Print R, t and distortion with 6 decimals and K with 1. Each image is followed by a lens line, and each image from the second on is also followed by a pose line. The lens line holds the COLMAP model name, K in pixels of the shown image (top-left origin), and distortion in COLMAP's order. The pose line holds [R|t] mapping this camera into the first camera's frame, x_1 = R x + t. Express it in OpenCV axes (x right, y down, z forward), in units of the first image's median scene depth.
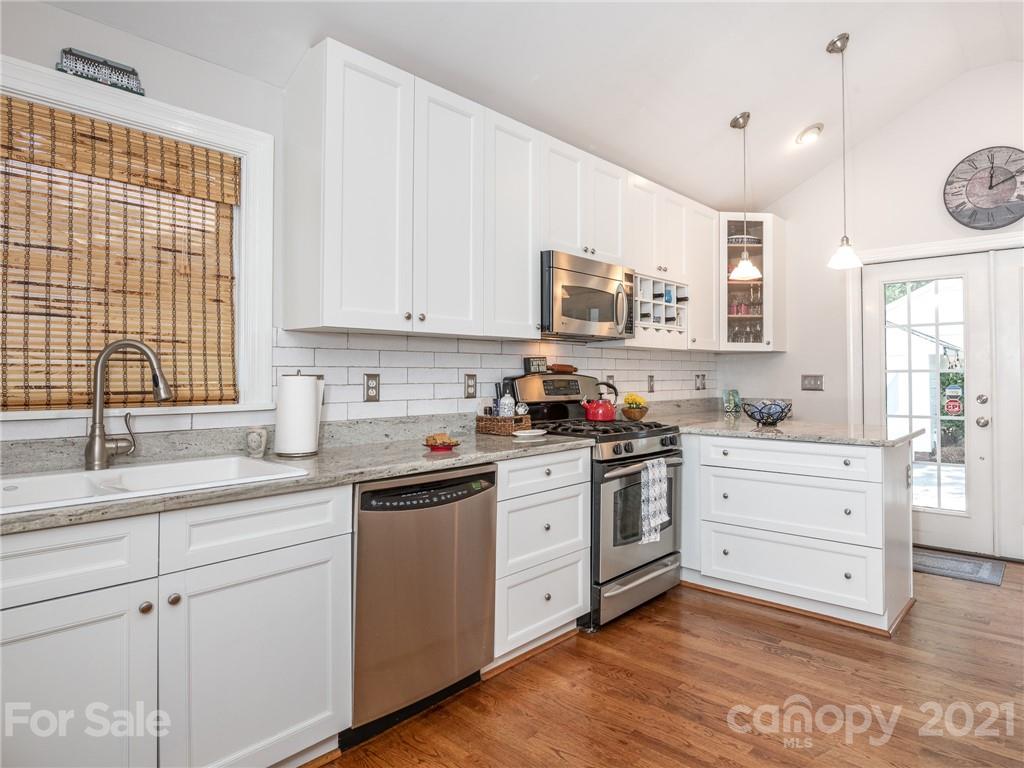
lens RADIAL K [[608.2, 0, 594.2], [0, 608.2, 361.4], [0, 0, 1]] dist [-0.009326, -0.002419]
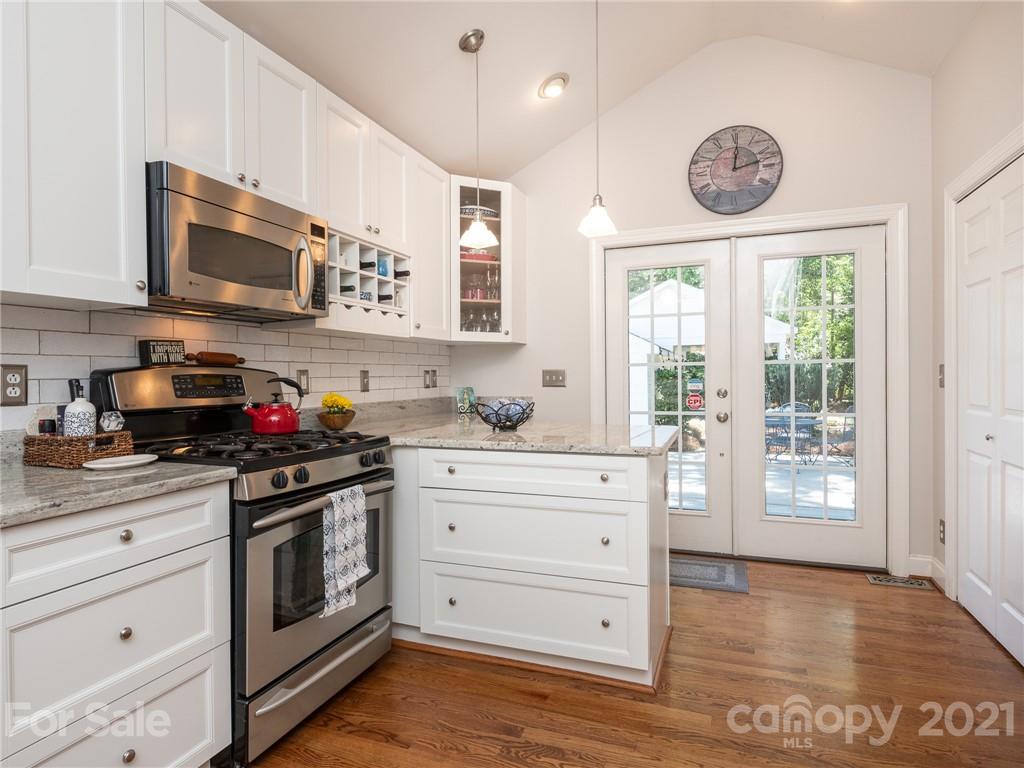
lens RADIAL K [[569.0, 0, 544.3], [0, 569.0, 376.9], [0, 0, 1]] dist [-0.003118, -0.000570]
pose [[0.941658, -0.007568, 0.336485, 0.088884], [-0.000644, 0.999705, 0.024289, 0.018435], [-0.336569, -0.023089, 0.941376, 0.304696]]
